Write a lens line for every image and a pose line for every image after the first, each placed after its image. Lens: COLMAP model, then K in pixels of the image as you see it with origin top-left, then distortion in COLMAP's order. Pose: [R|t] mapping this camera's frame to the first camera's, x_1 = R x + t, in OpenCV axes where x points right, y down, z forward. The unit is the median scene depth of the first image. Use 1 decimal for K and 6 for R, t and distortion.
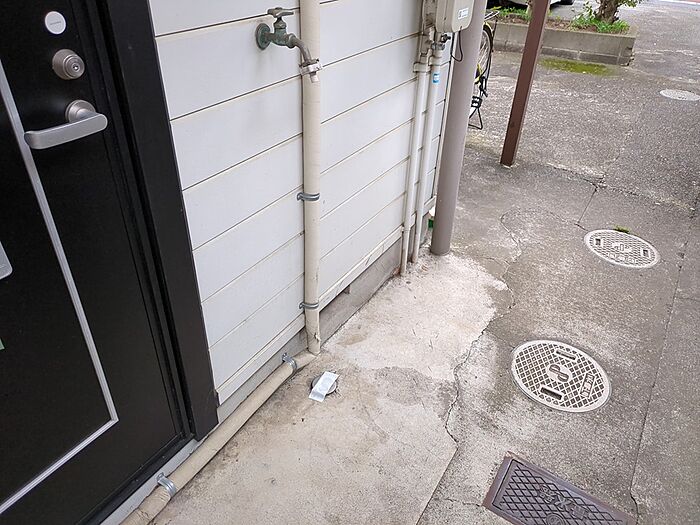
lens RADIAL K [[530.4, 0, 350.0], [0, 530.4, 262.5], [0, 0, 1]] dist [0.044847, -0.002432]
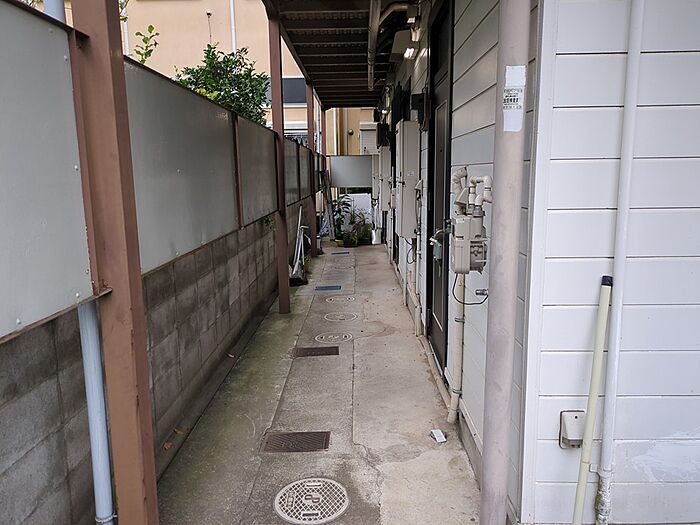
lens RADIAL K [[530.4, 0, 350.0], [0, 530.4, 262.5], [0, 0, 1]] dist [0.044847, -0.002432]
pose [[-0.853108, 0.066518, -0.517477, 0.982671], [-0.304530, 0.741867, 0.597407, -1.044122], [0.423637, 0.667240, -0.612636, 1.519781]]
